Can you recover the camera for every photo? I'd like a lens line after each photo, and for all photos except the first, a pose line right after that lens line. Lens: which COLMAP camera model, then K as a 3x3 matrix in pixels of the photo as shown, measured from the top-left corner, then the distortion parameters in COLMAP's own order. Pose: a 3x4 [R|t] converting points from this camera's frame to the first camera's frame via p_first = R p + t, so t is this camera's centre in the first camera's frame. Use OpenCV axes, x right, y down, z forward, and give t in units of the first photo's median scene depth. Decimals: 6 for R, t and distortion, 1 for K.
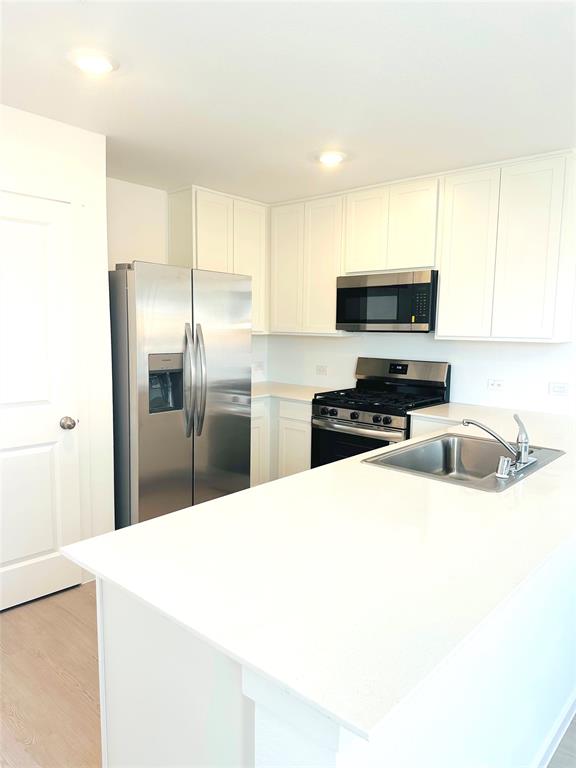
lens RADIAL K [[543.1, 0, 285.3], [0, 543.1, 380.8], [0, 0, 1]] dist [0.028378, -0.002215]
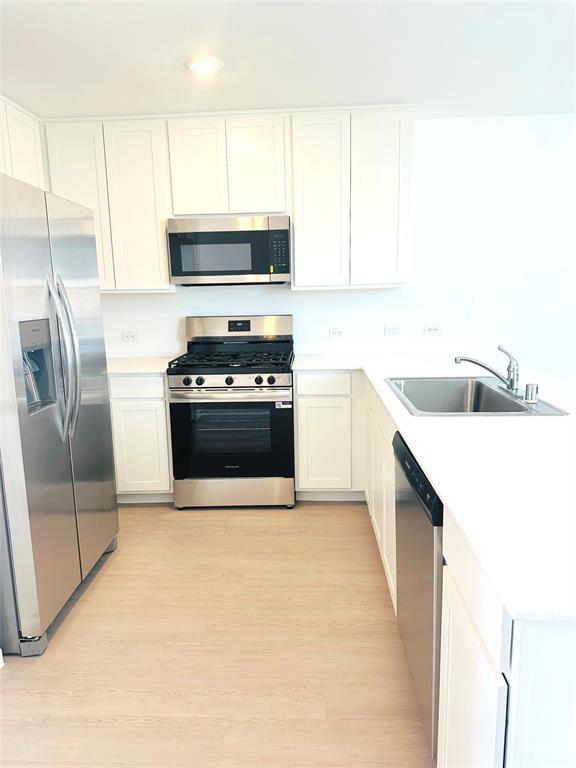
lens RADIAL K [[543.1, 0, 286.4], [0, 543.1, 386.7], [0, 0, 1]] dist [0.028378, -0.002215]
pose [[0.777079, -0.147525, 0.611869, -0.335953], [0.096417, 0.988570, 0.115900, -0.019446], [-0.621974, -0.031069, 0.782421, 0.245192]]
